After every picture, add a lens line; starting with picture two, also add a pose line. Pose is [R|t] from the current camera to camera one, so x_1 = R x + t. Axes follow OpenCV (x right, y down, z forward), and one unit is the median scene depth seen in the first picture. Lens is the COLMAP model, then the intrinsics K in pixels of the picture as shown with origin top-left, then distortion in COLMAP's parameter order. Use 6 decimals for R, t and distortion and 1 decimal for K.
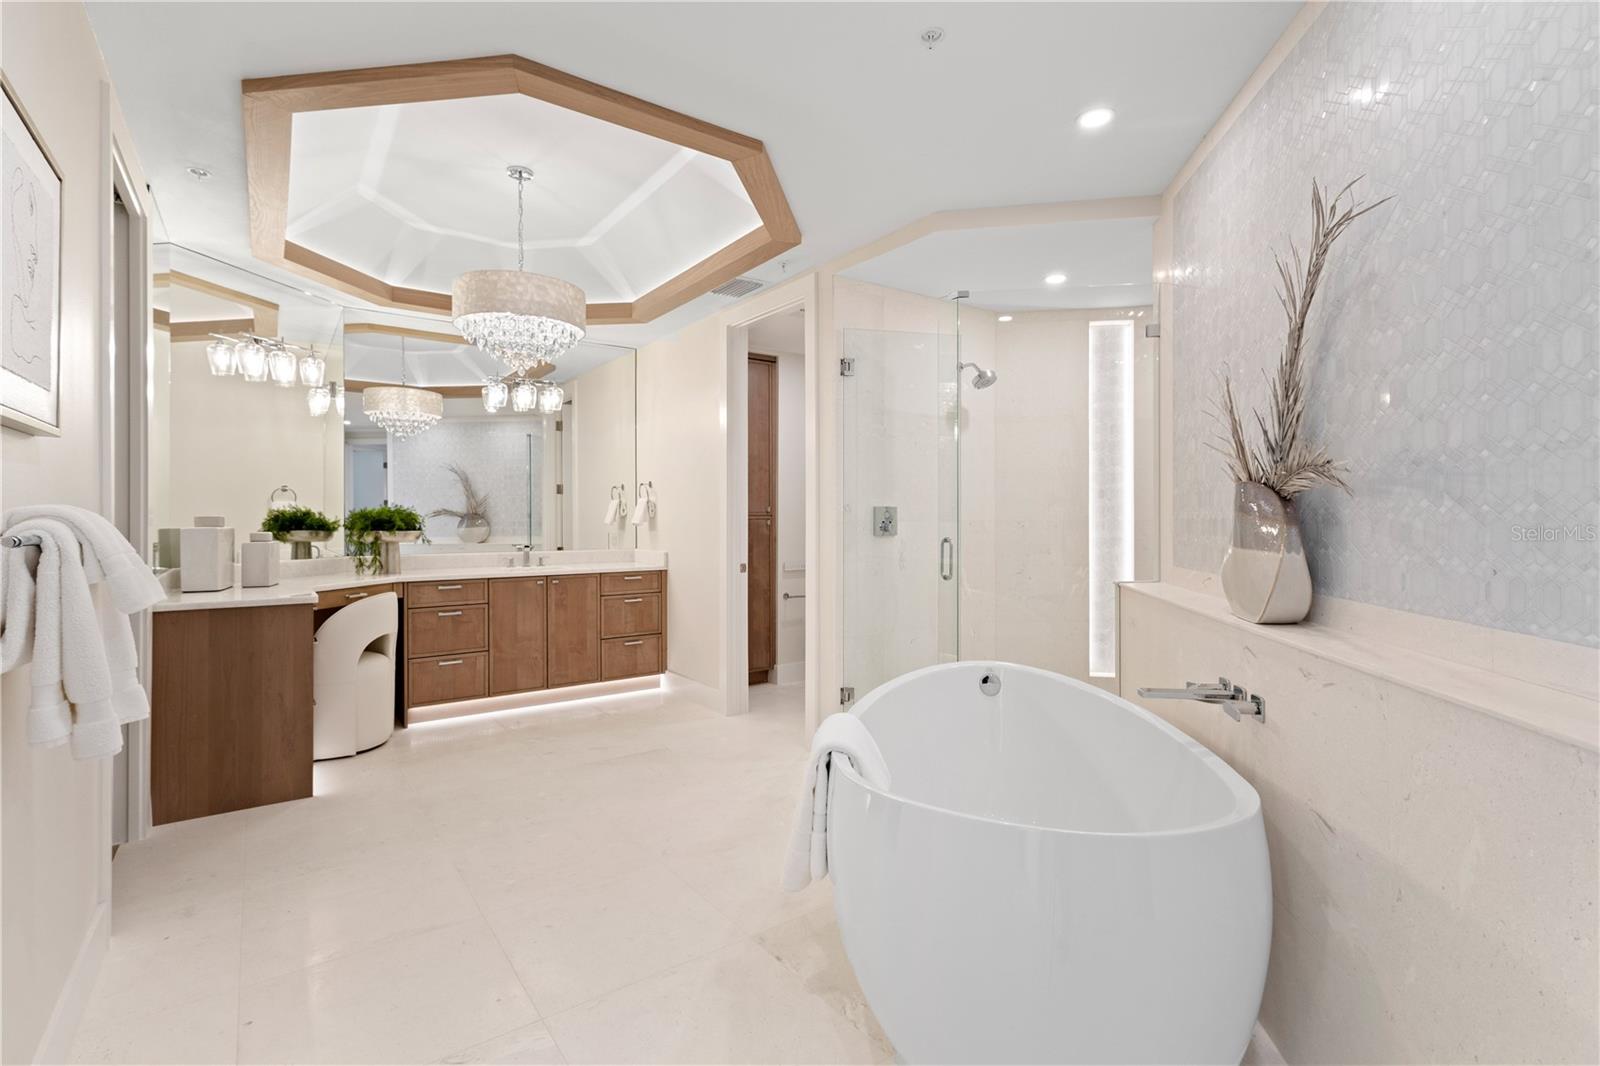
lens RADIAL K [[742.3, 0, 802.6], [0, 742.3, 528.4], [0, 0, 1]] dist [0.013047, -0.000145]
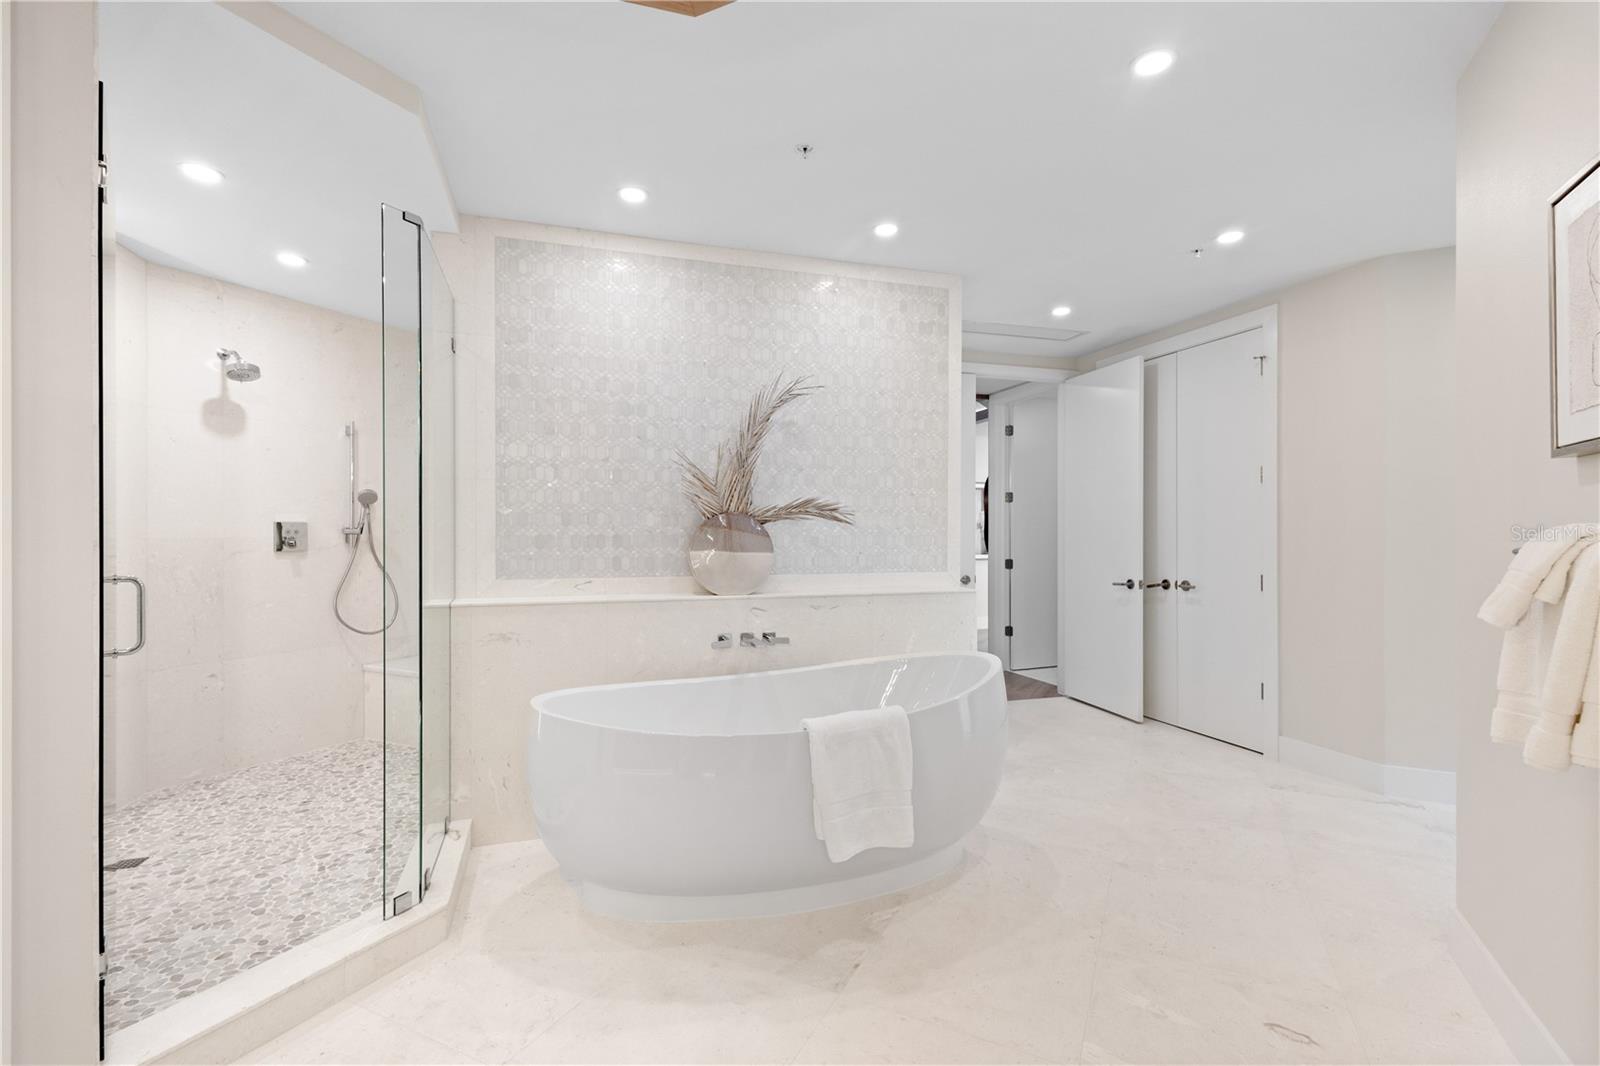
lens RADIAL K [[742.3, 0, 802.6], [0, 742.3, 528.4], [0, 0, 1]] dist [0.013047, -0.000145]
pose [[-0.362814, 0.005837, 0.931843, -1.435708], [-0.000917, 0.999978, -0.006621, -0.014972], [-0.931861, -0.003257, -0.362800, 1.977359]]
